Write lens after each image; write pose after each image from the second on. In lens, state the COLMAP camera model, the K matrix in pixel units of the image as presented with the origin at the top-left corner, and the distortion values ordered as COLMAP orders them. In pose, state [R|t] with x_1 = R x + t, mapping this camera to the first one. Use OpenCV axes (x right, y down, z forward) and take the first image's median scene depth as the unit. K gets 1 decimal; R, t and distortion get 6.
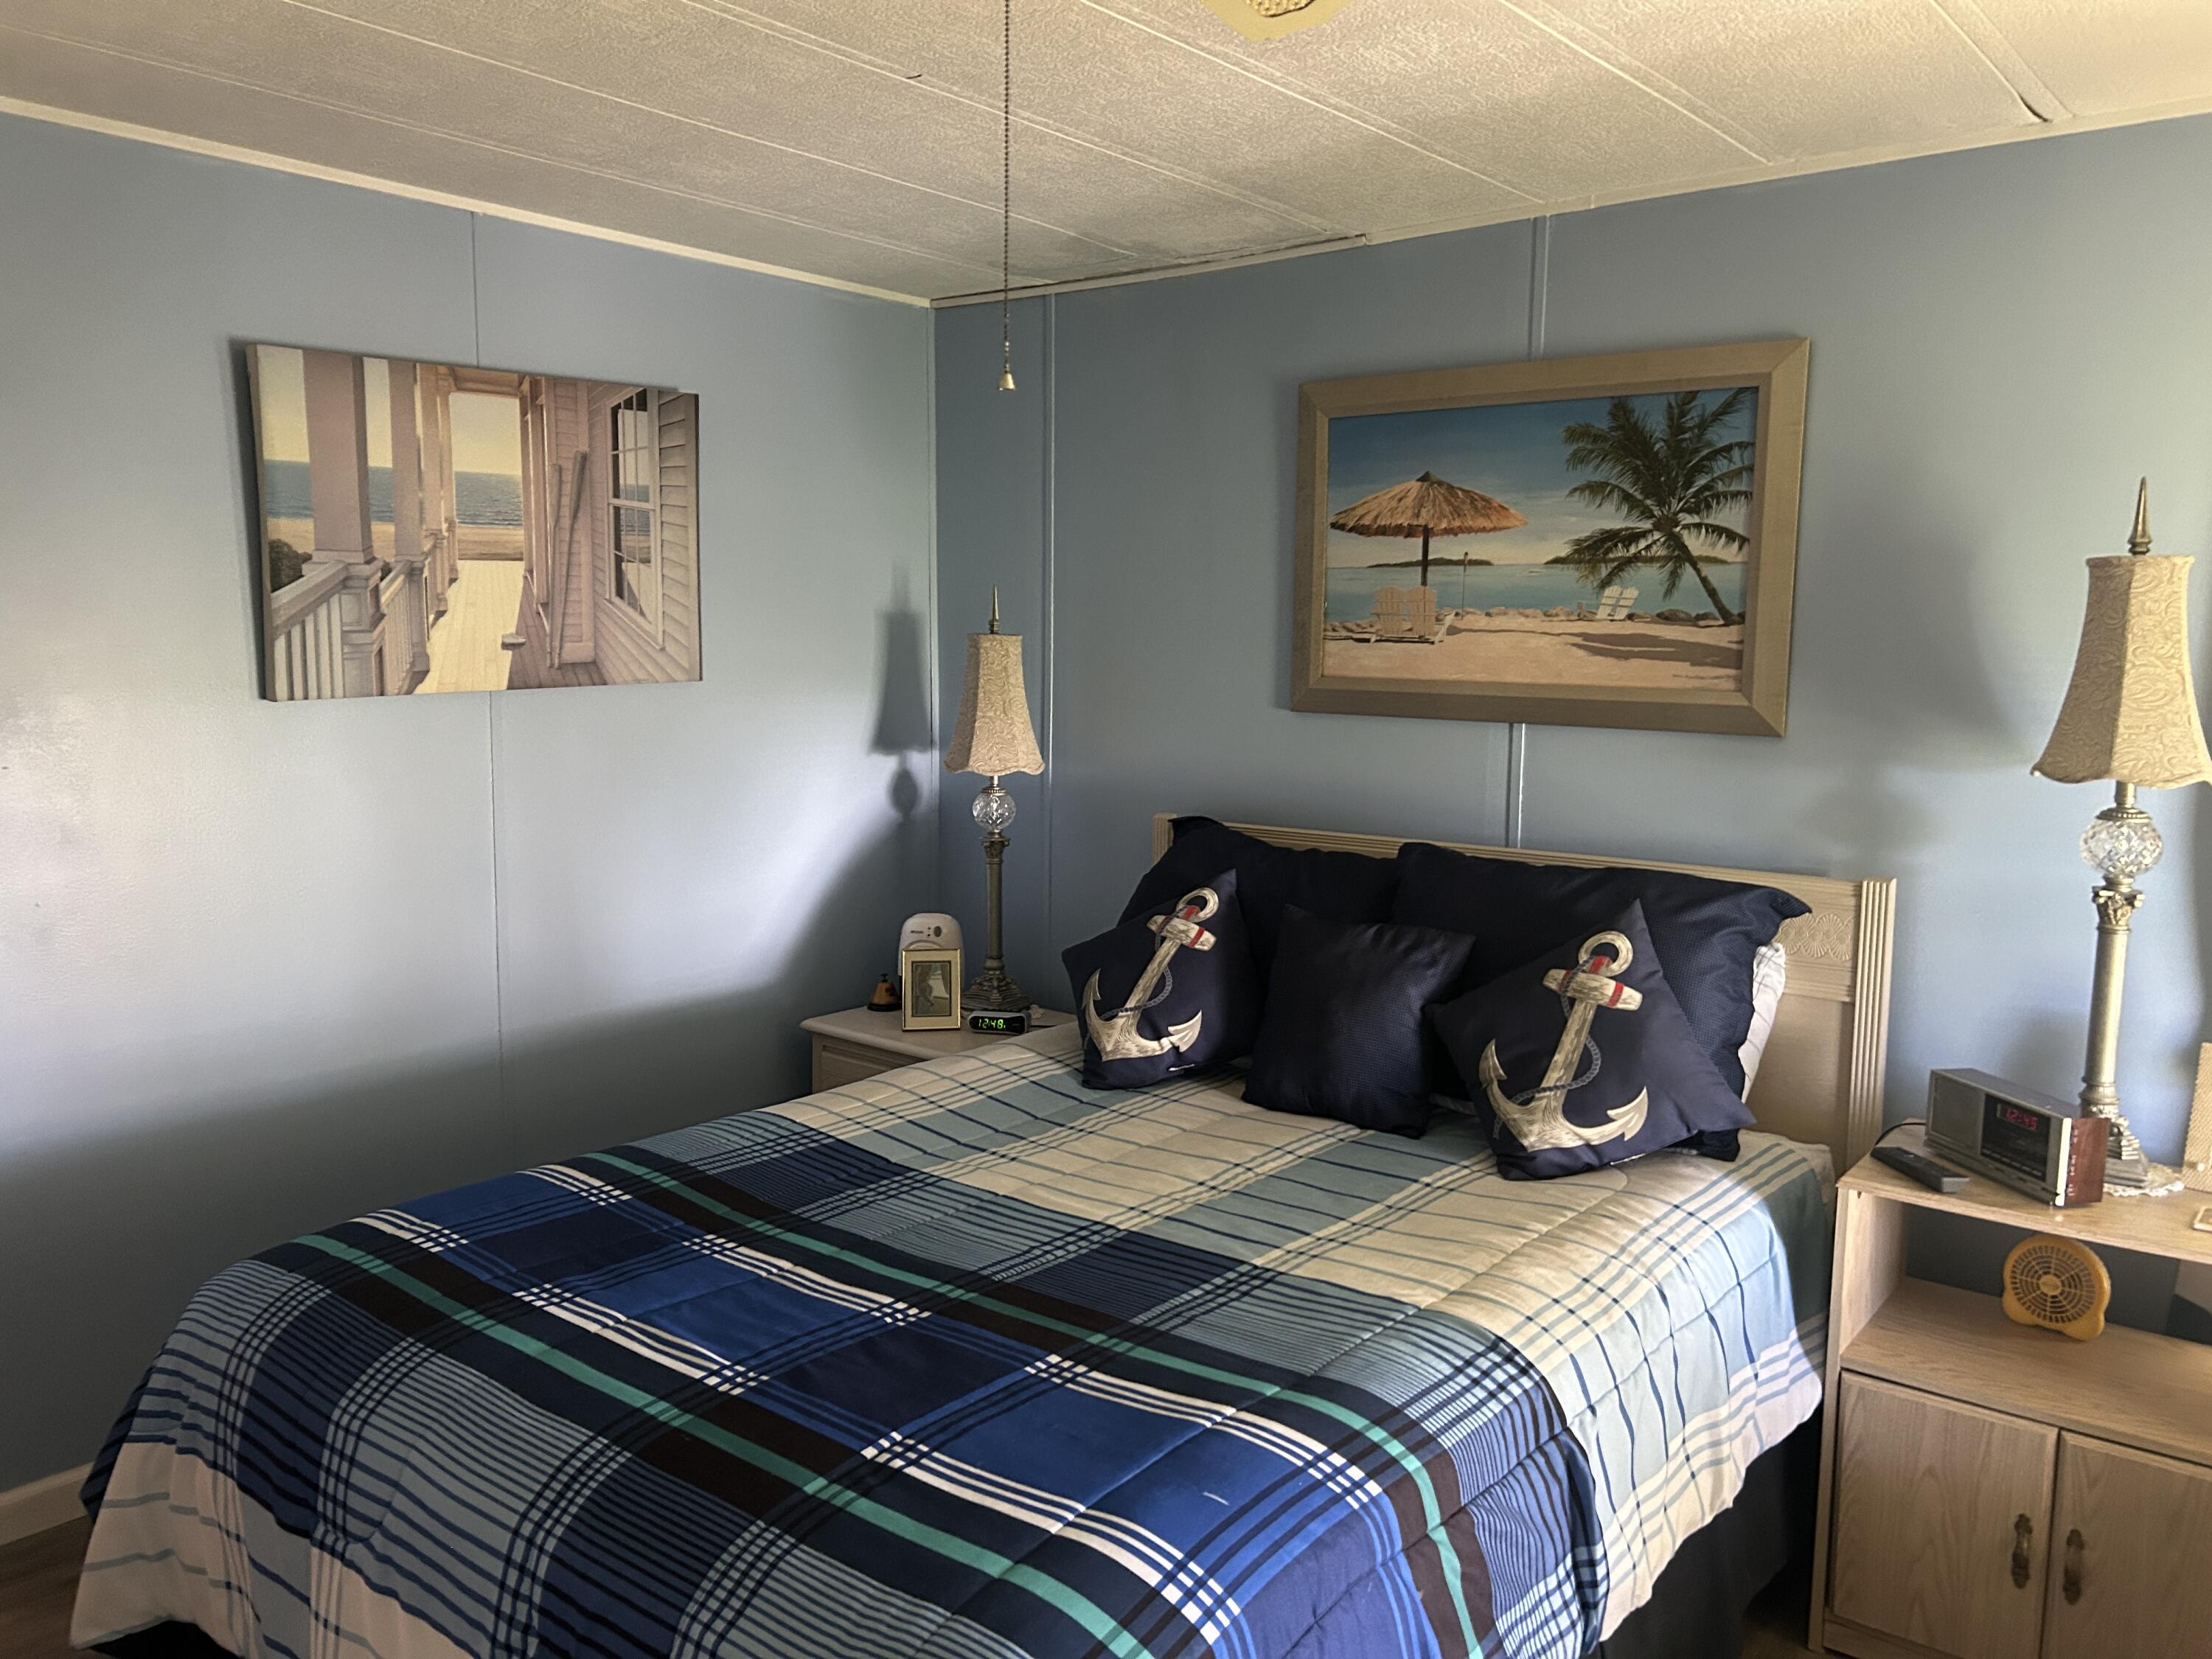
lens RADIAL K [[1655.3, 0, 1119.1], [0, 1655.3, 816.9], [0, 0, 1]] dist [0.067451, -0.074499]
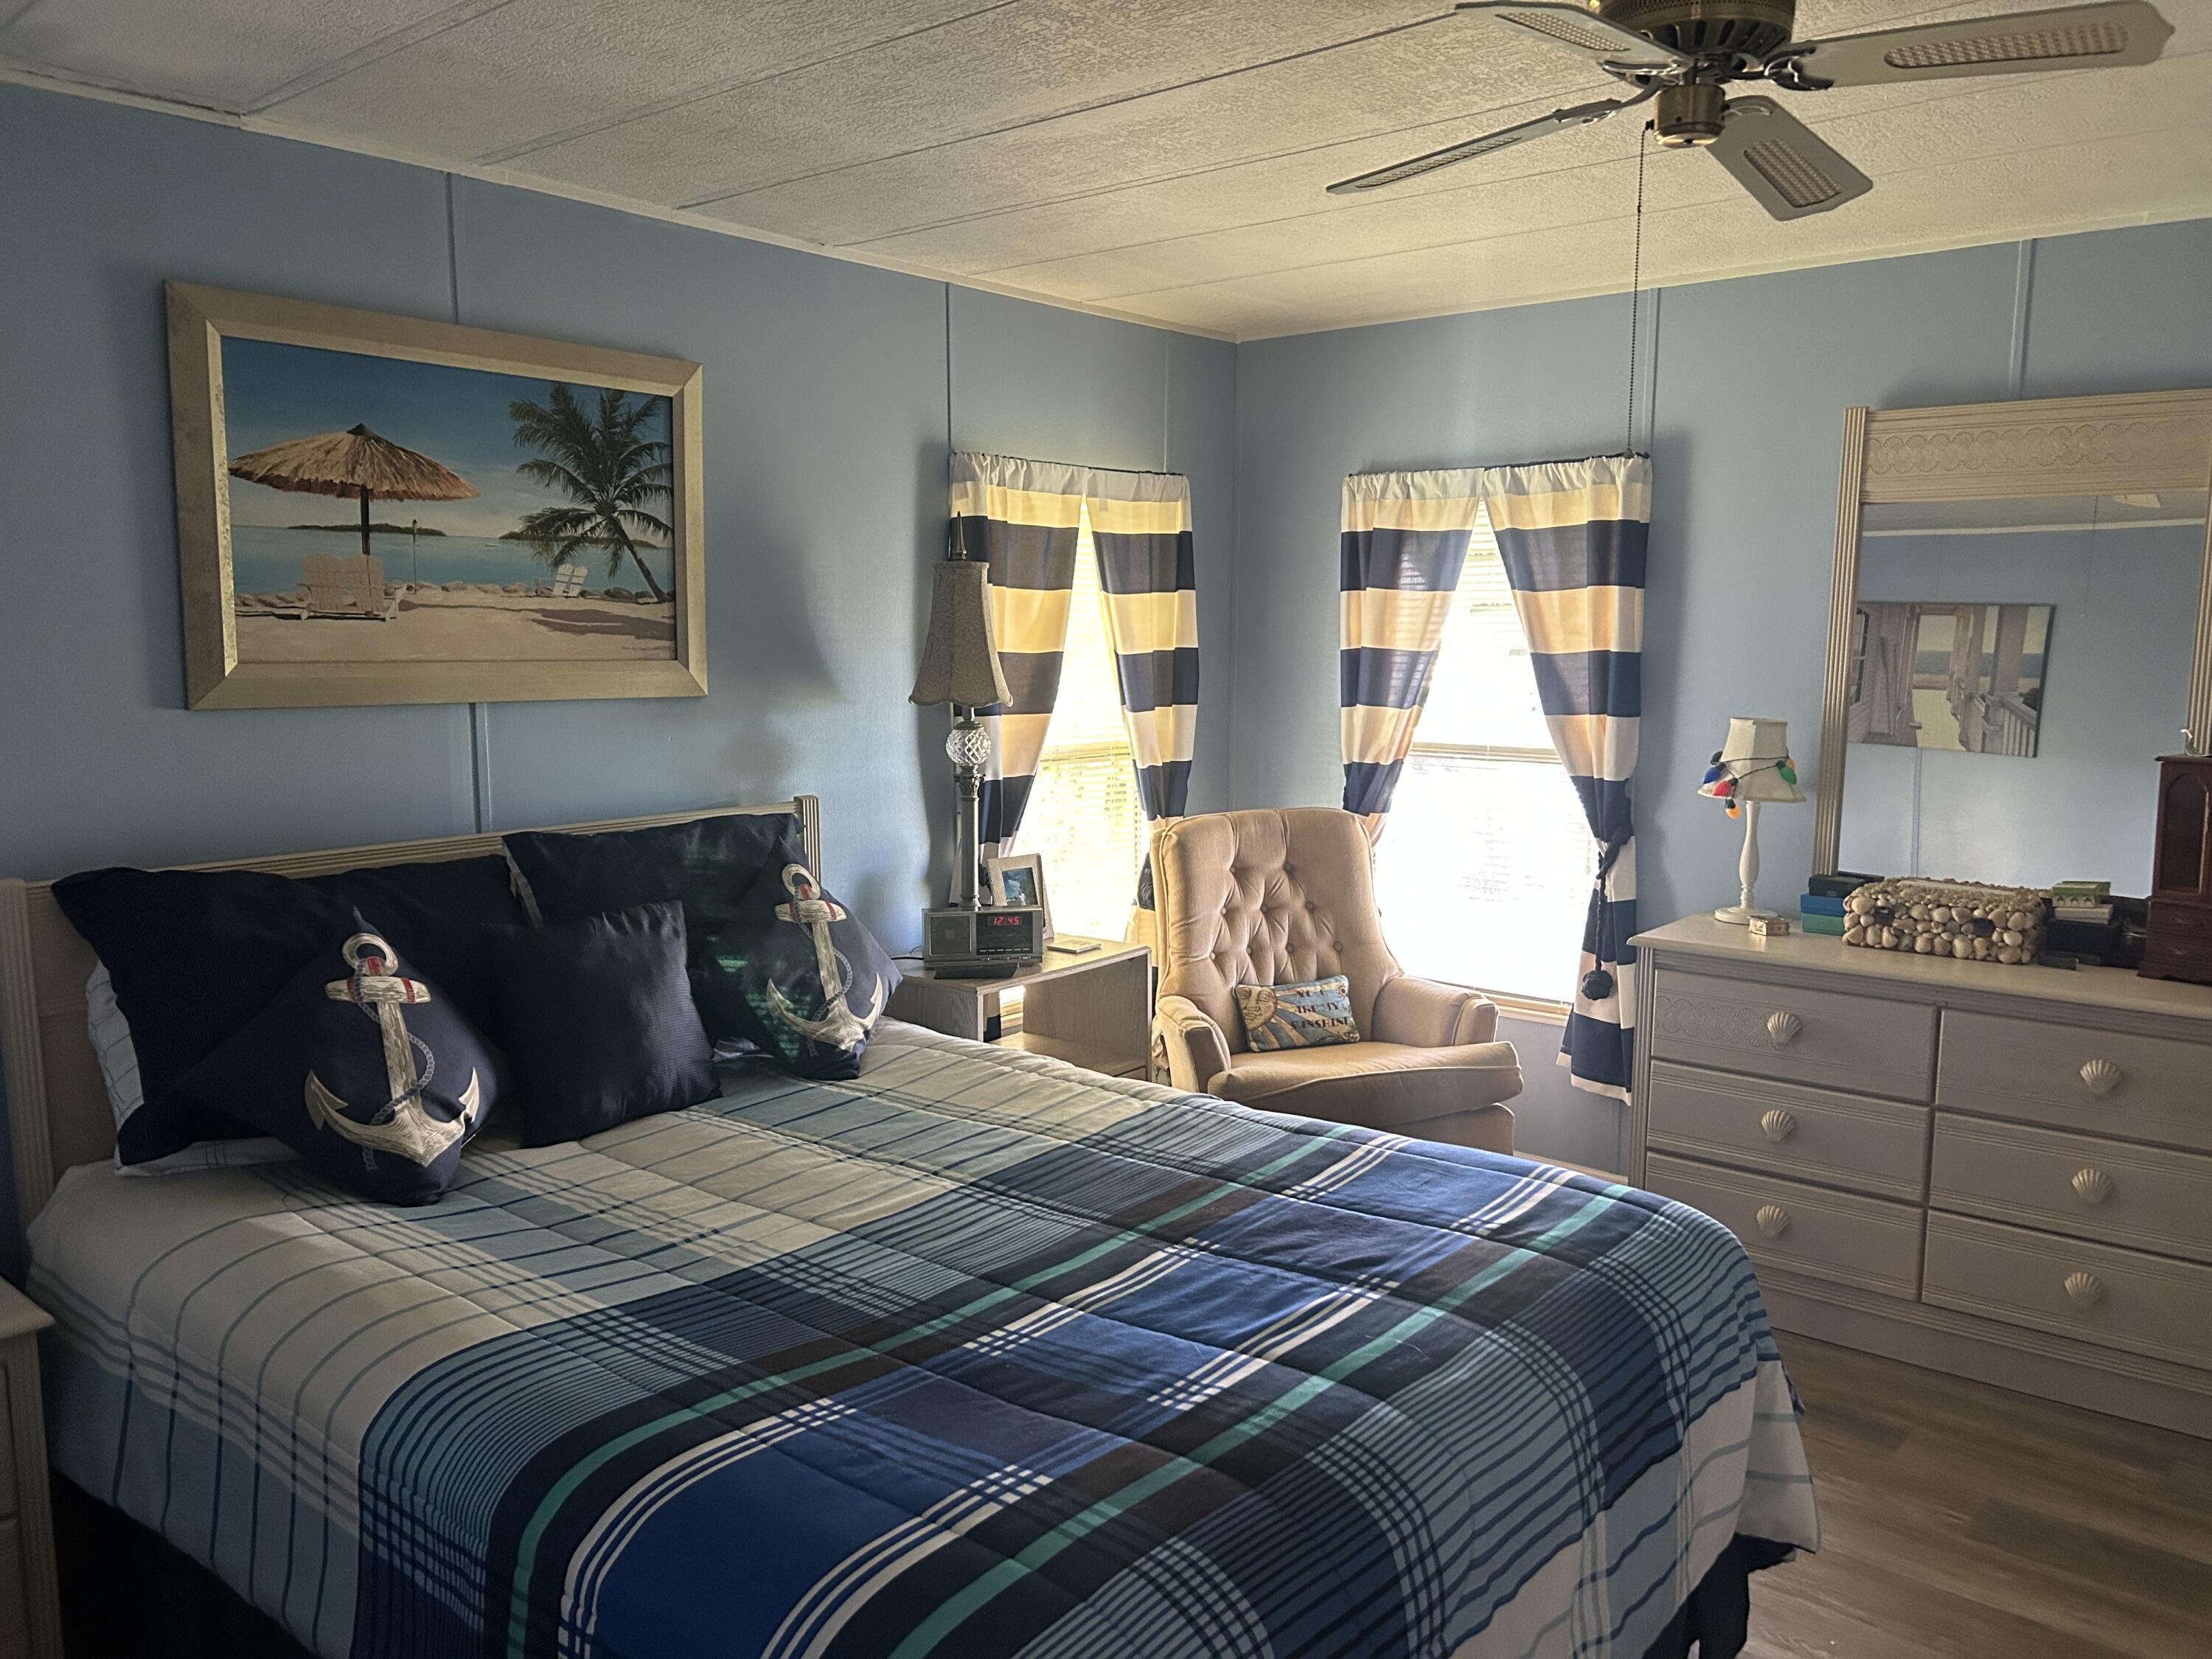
lens RADIAL K [[1655.3, 0, 1119.1], [0, 1655.3, 816.9], [0, 0, 1]] dist [0.067451, -0.074499]
pose [[0.025057, -0.128193, 0.991433, -0.762115], [0.111976, 0.985863, 0.124643, -0.074913], [-0.993395, 0.107893, 0.039057, 0.641520]]
